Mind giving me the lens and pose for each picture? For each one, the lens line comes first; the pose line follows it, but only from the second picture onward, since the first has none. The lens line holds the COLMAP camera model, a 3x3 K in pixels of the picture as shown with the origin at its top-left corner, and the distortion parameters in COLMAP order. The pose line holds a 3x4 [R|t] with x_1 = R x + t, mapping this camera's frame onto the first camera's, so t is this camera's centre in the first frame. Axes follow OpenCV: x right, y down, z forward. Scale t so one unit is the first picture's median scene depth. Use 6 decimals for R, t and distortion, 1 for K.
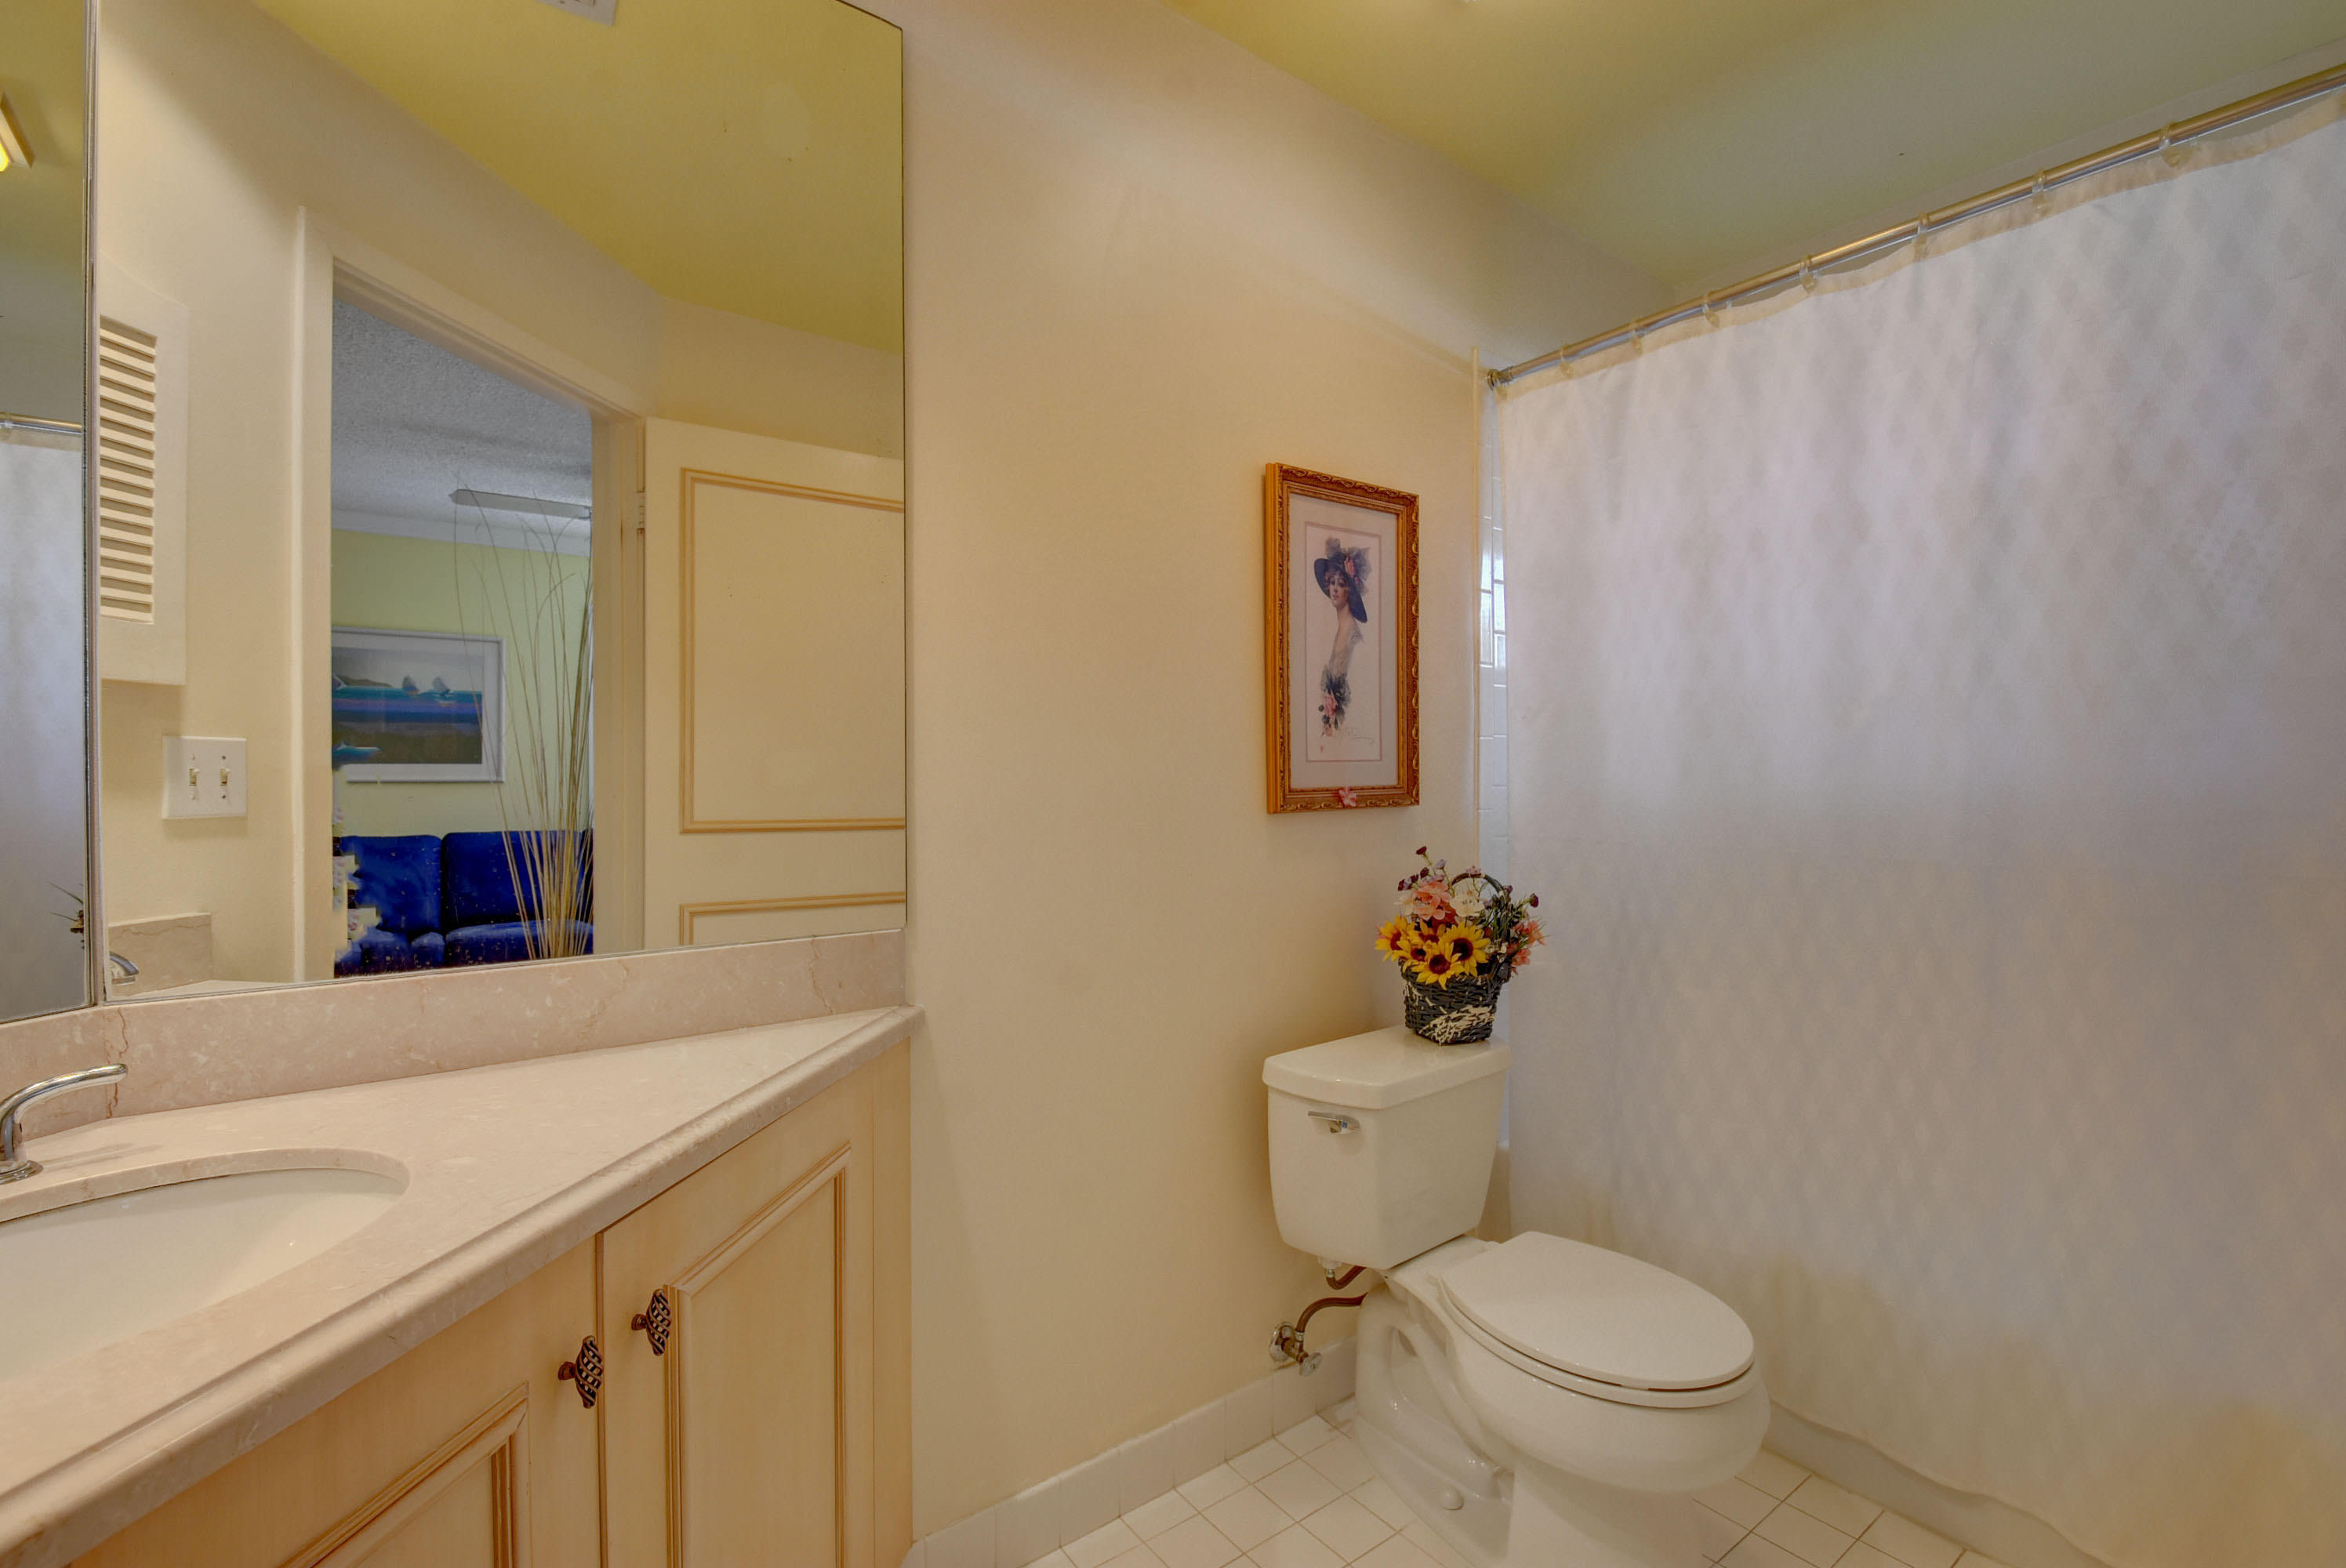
lens RADIAL K [[1026.6, 0, 1160.0], [0, 1026.6, 774.0], [0, 0, 1]] dist [0.004549, -0.011061]
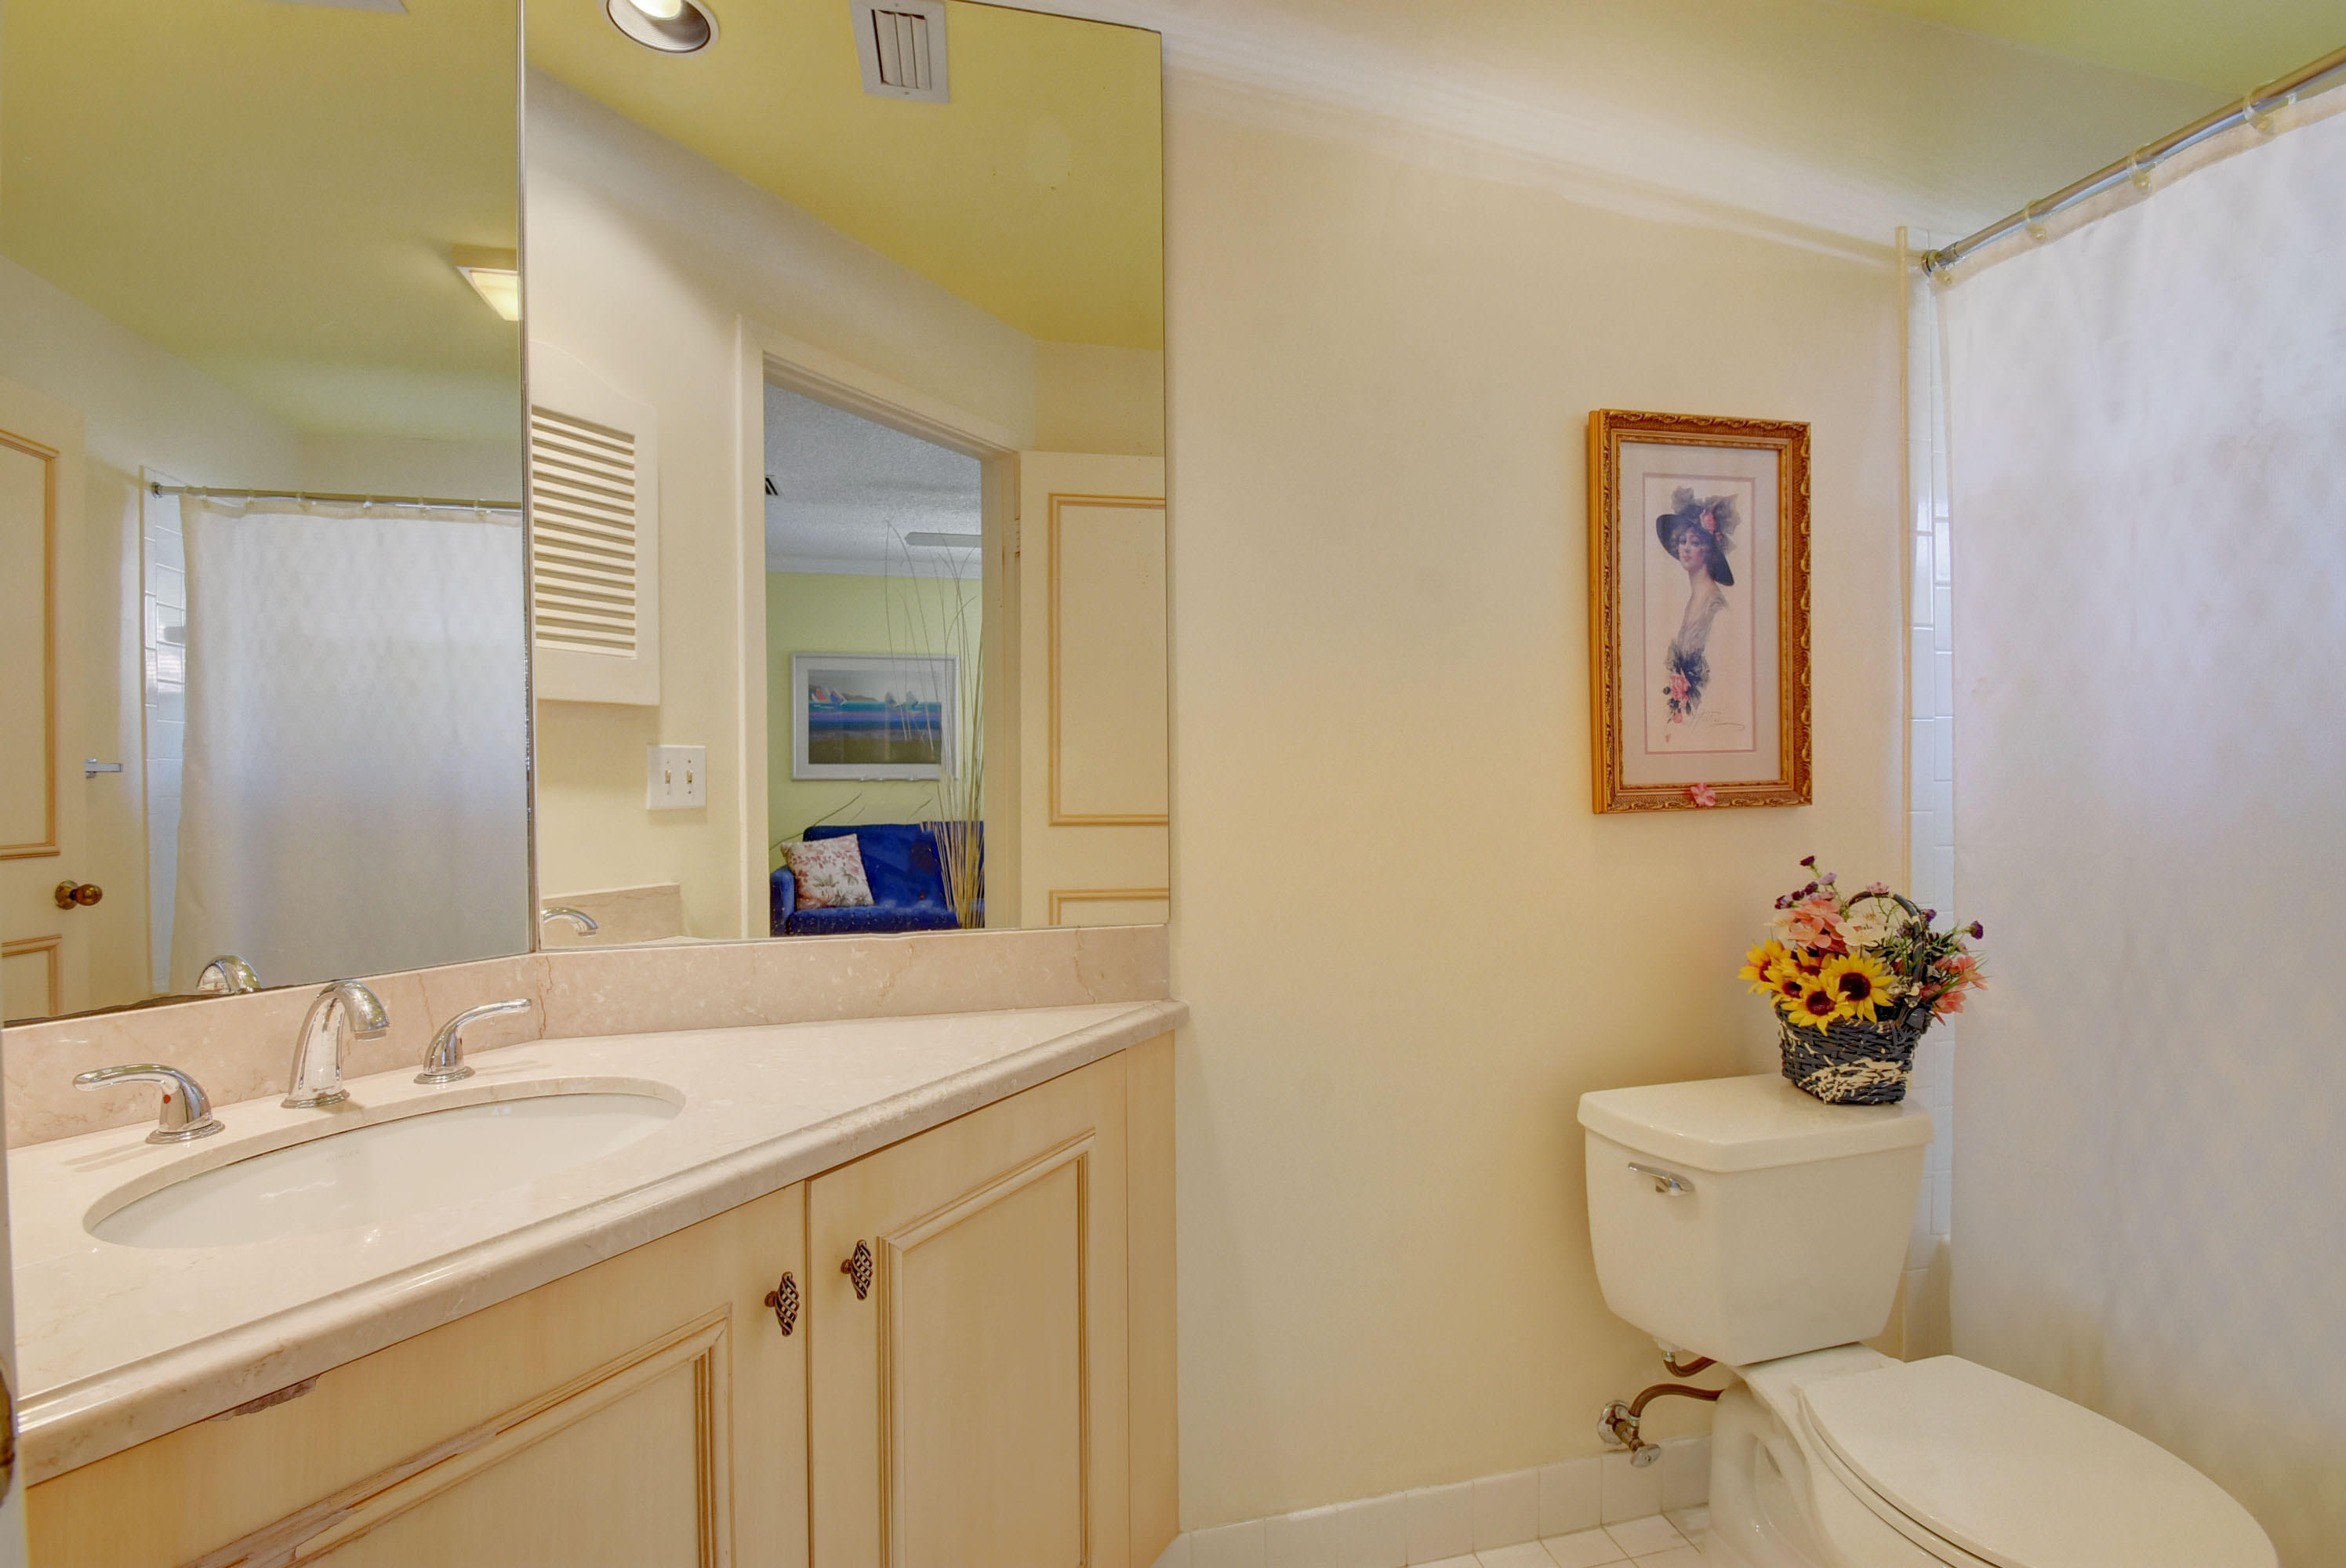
lens RADIAL K [[1026.6, 0, 1154.6], [0, 1026.6, 775.9], [0, 0, 1]] dist [0.004549, -0.011061]
pose [[0.917610, -0.004107, -0.397461, 0.110450], [0.006546, 0.999967, 0.004779, -0.000098], [0.397428, -0.006987, 0.917607, 0.054073]]
